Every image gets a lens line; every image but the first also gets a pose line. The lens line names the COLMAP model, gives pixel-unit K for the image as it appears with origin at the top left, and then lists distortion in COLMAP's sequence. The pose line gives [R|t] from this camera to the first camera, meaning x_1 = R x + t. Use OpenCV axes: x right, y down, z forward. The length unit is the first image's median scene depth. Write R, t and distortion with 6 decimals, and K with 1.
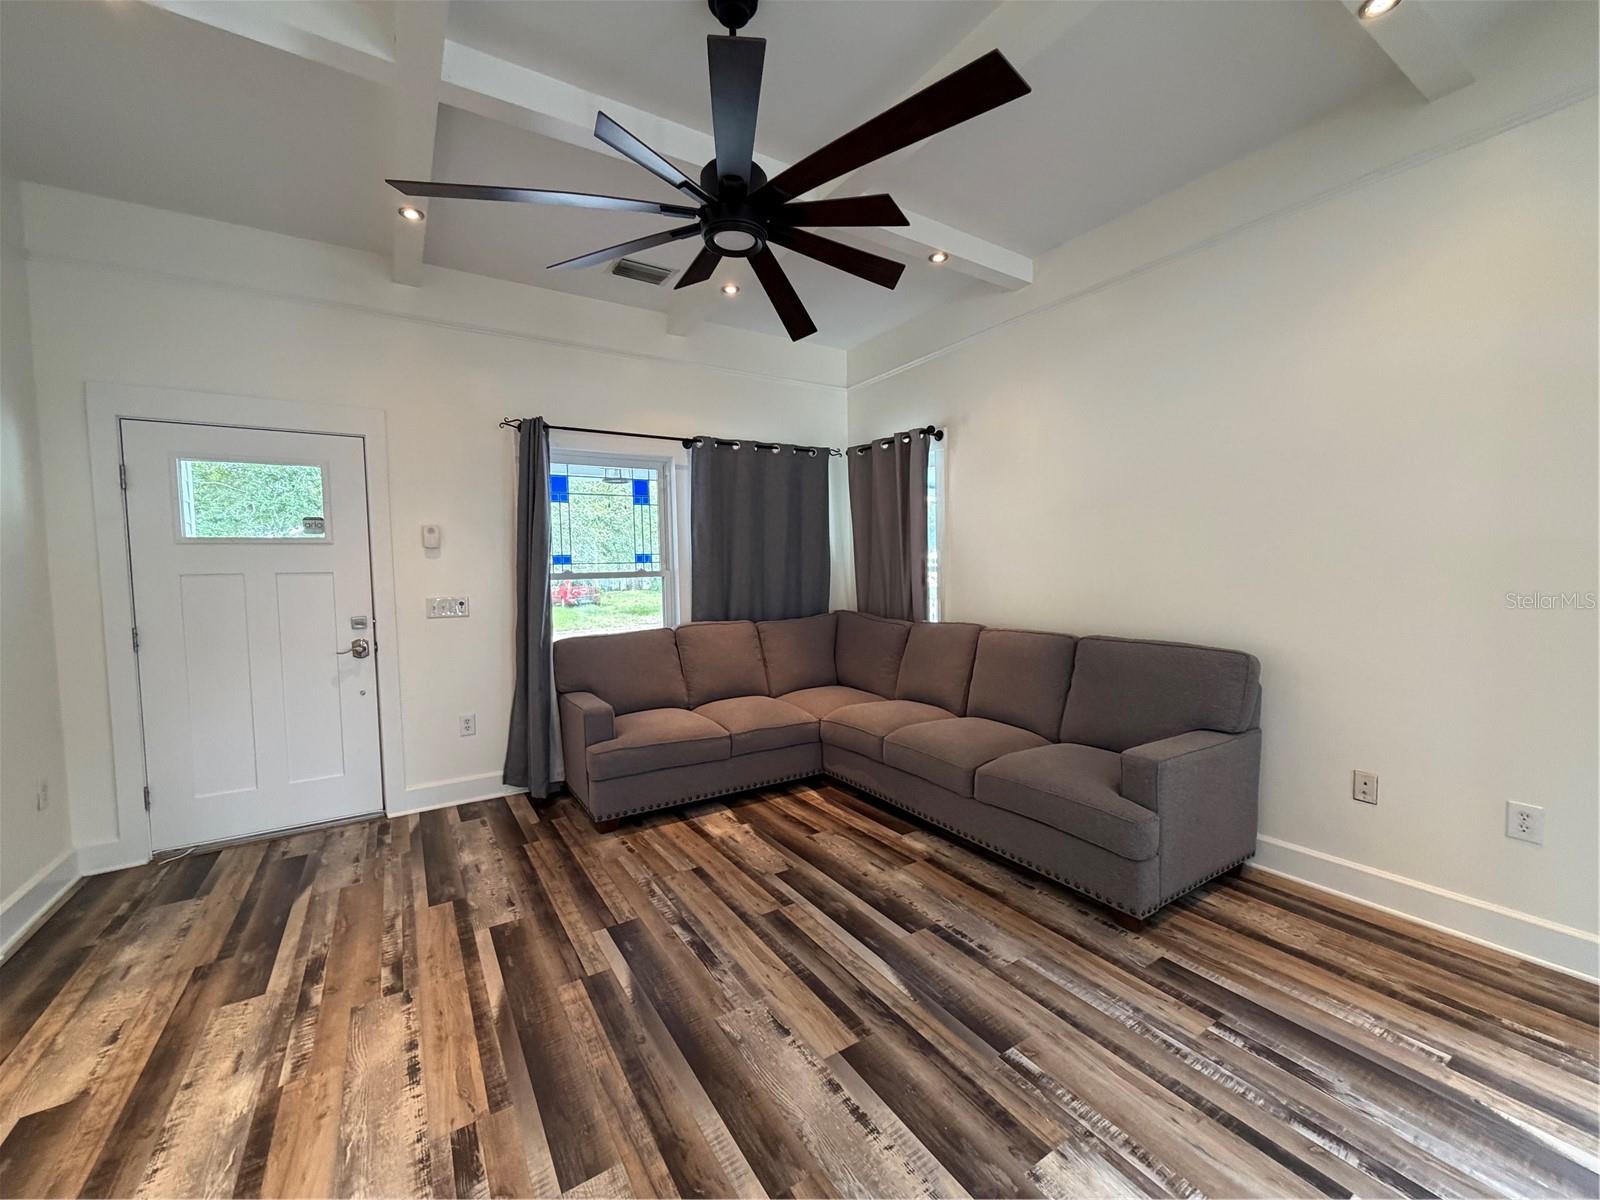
lens RADIAL K [[637.7, 0, 801.8], [0, 637.7, 604.7], [0, 0, 1]] dist [-0.000219, 0.000218]
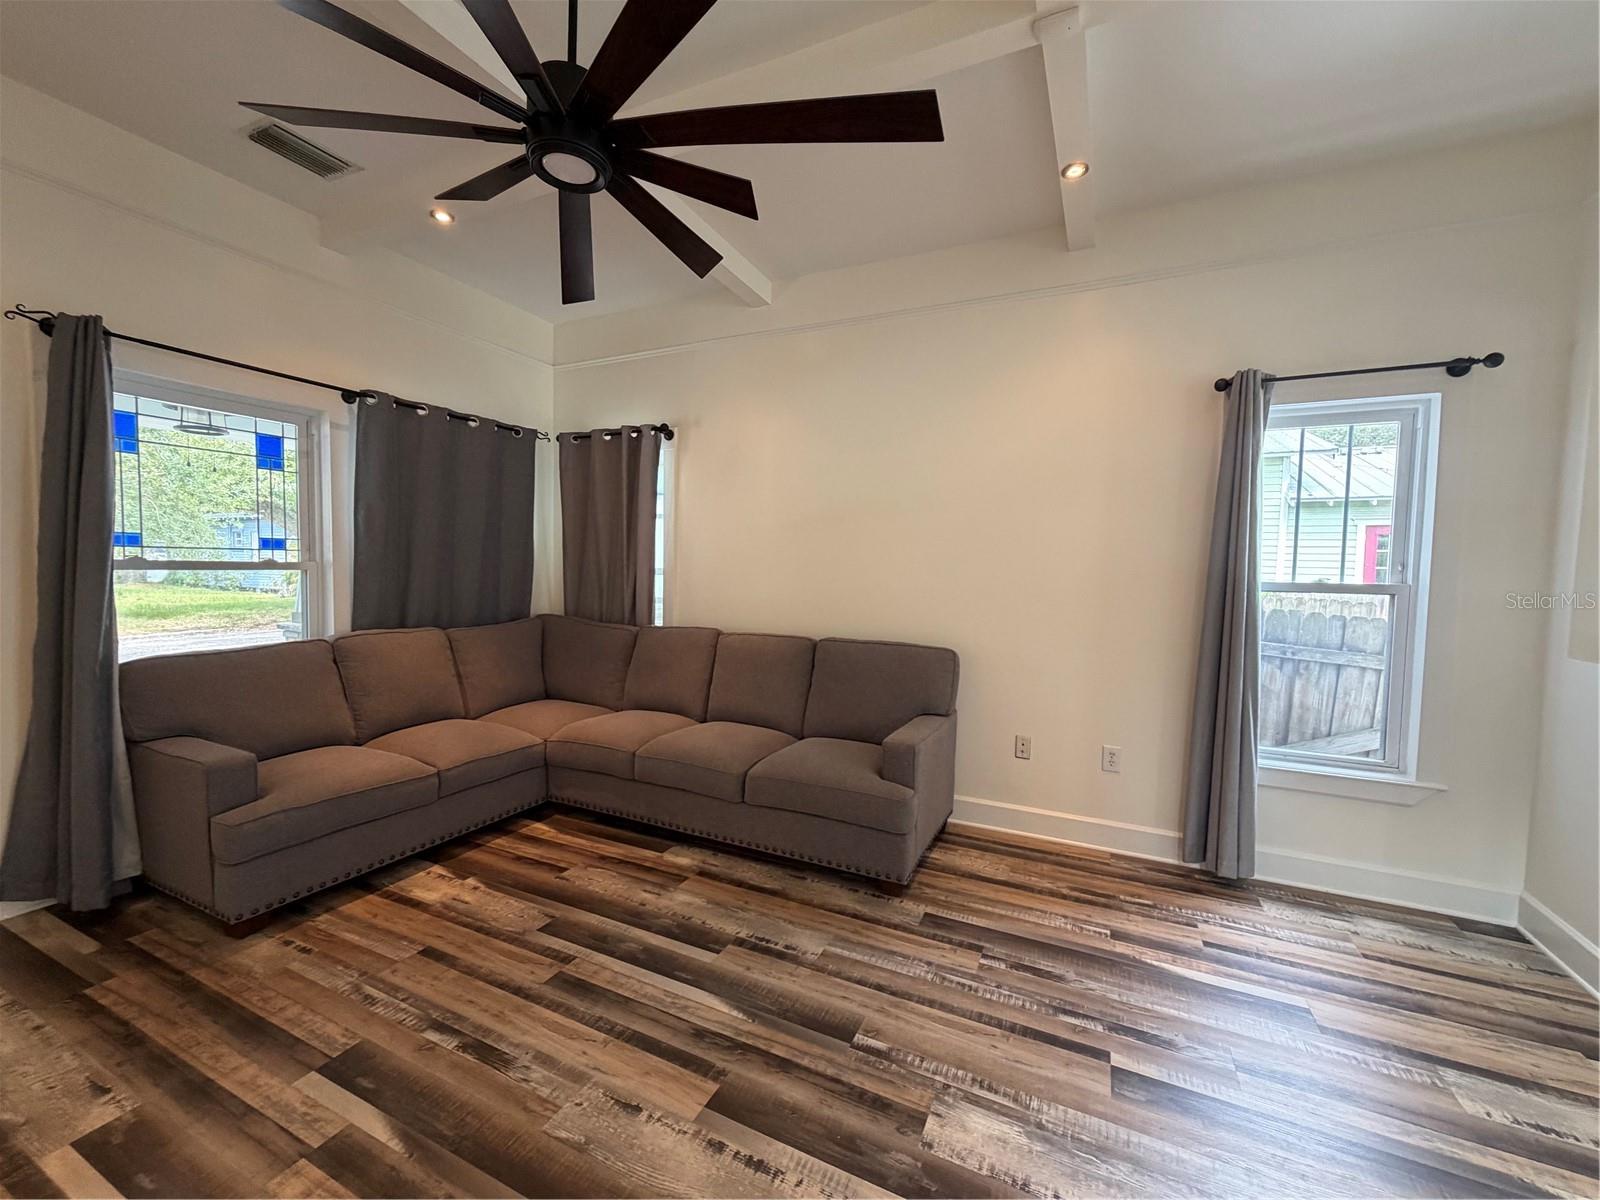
lens RADIAL K [[637.7, 0, 809.8], [0, 637.7, 604.8], [0, 0, 1]] dist [-0.000219, 0.000218]
pose [[0.846057, 0.005676, 0.533063, -0.200207], [-0.004516, 0.999984, -0.003481, -0.006066], [-0.533074, 0.000538, 0.846068, 0.101325]]
